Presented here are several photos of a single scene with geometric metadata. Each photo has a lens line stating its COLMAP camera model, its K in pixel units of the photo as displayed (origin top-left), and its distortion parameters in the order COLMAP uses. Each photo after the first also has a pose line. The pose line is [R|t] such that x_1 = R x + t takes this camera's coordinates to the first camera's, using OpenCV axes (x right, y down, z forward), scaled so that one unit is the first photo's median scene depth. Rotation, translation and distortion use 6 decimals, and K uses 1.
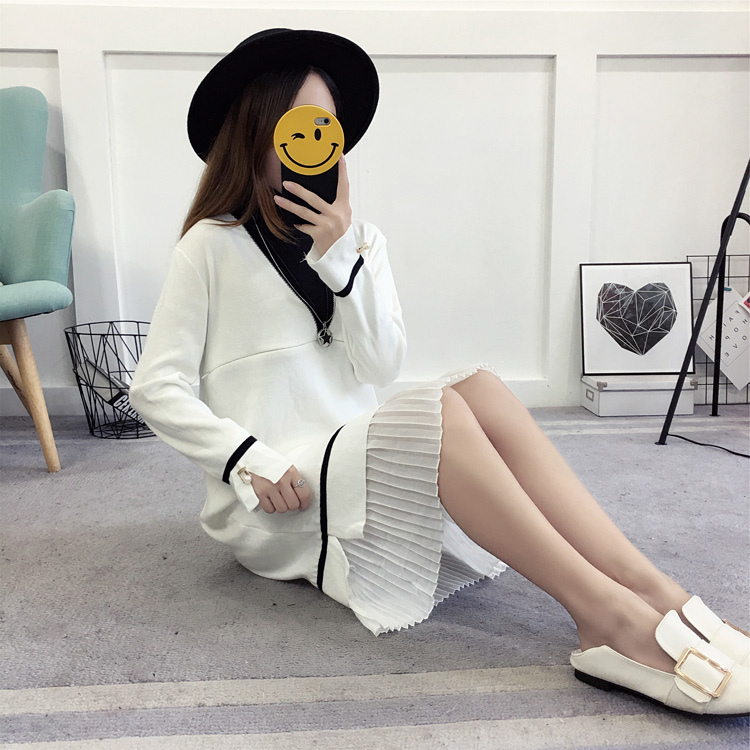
lens RADIAL K [[831.0, 0, 384.1], [0, 831.0, 377.6], [0, 0, 1]] dist [0.044854, -0.014684]
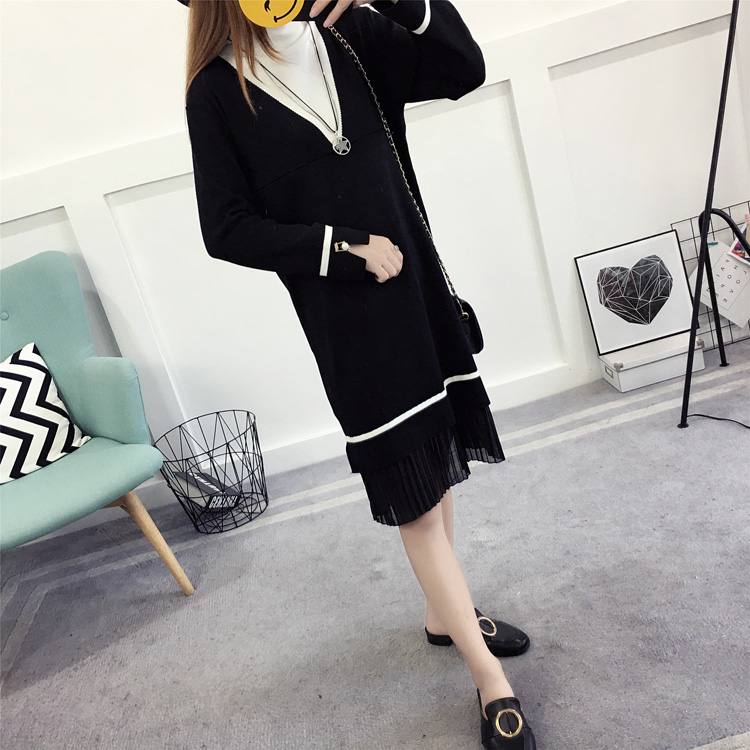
lens RADIAL K [[830.9, 0, 376.5], [0, 830.9, 375.8], [0, 0, 1]] dist [0.045215, -0.001530]
pose [[0.966883, -0.250428, -0.049224, 0.001495], [0.255137, 0.953327, 0.161468, -0.254631], [0.006490, -0.168680, 0.985650, -0.103375]]
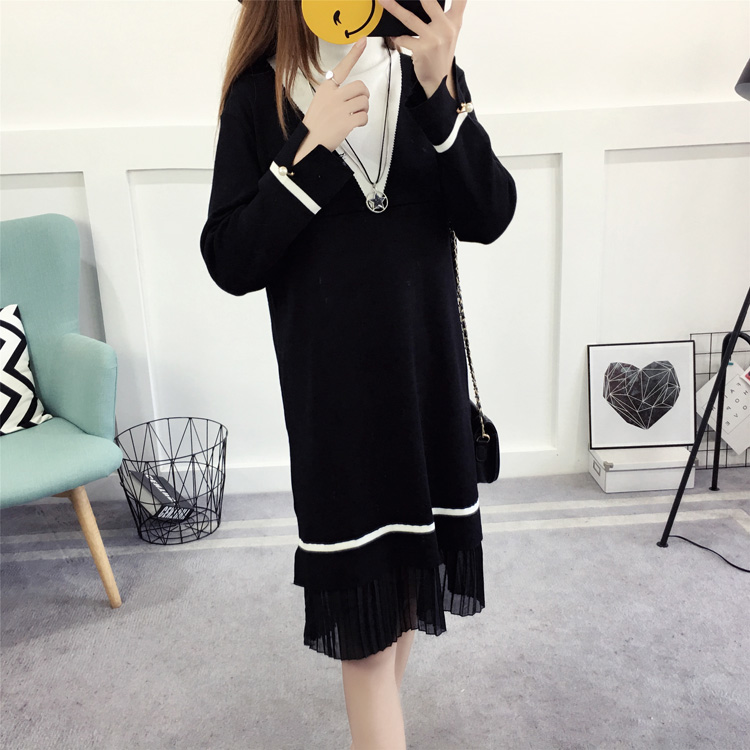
lens RADIAL K [[831.0, 0, 375.5], [0, 831.0, 372.1], [0, 0, 1]] dist [0.075289, -0.101357]
pose [[0.999508, -0.025803, -0.017851, -0.015634], [0.027960, 0.990645, 0.133566, -0.276984], [0.014237, -0.133999, 0.990879, -0.054271]]
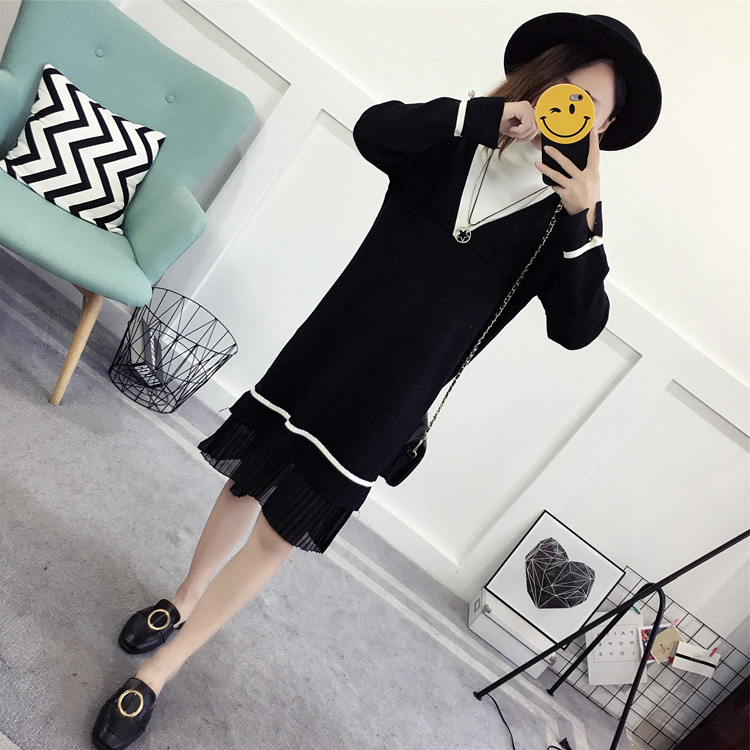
lens RADIAL K [[830.4, 0, 378.9], [0, 830.4, 382.7], [0, 0, 1]] dist [0.053294, -0.041432]
pose [[0.777928, 0.626814, -0.043949, 0.005613], [-0.621249, 0.777738, 0.095778, -0.261220], [0.094216, -0.047205, 0.994432, -0.127528]]
